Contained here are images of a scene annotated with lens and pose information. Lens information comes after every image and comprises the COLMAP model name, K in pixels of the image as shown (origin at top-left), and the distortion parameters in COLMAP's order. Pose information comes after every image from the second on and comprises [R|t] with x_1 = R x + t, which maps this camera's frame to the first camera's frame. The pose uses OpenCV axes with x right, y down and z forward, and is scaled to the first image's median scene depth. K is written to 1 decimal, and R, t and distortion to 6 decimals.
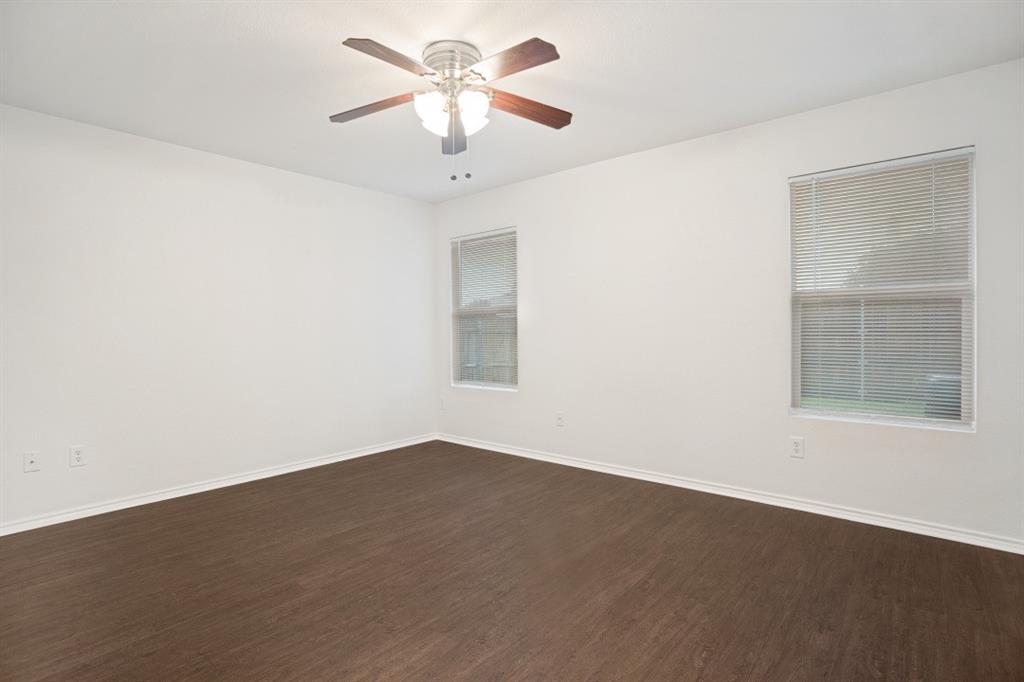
lens RADIAL K [[485.5, 0, 509.0], [0, 485.5, 336.9], [0, 0, 1]] dist [-0.030357, 0.000655]
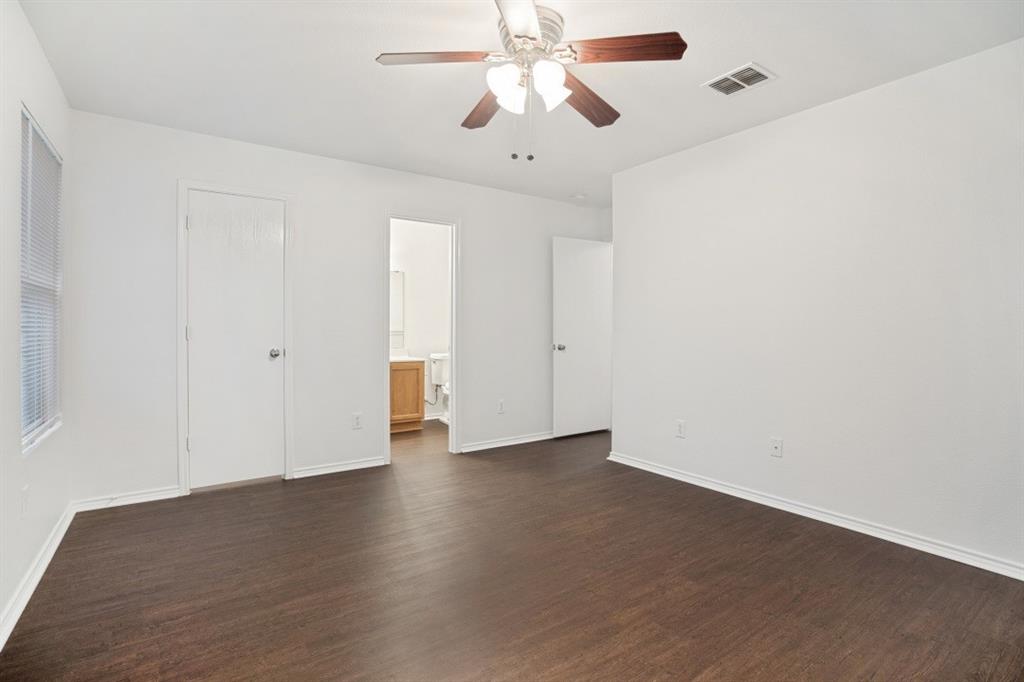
lens RADIAL K [[485.5, 0, 512.1], [0, 485.5, 338.3], [0, 0, 1]] dist [-0.030357, 0.000655]
pose [[-0.968576, 0.002678, 0.248703, -0.297377], [0.009762, 0.999581, 0.027253, -0.015419], [-0.248526, 0.028825, -0.968196, 1.849386]]
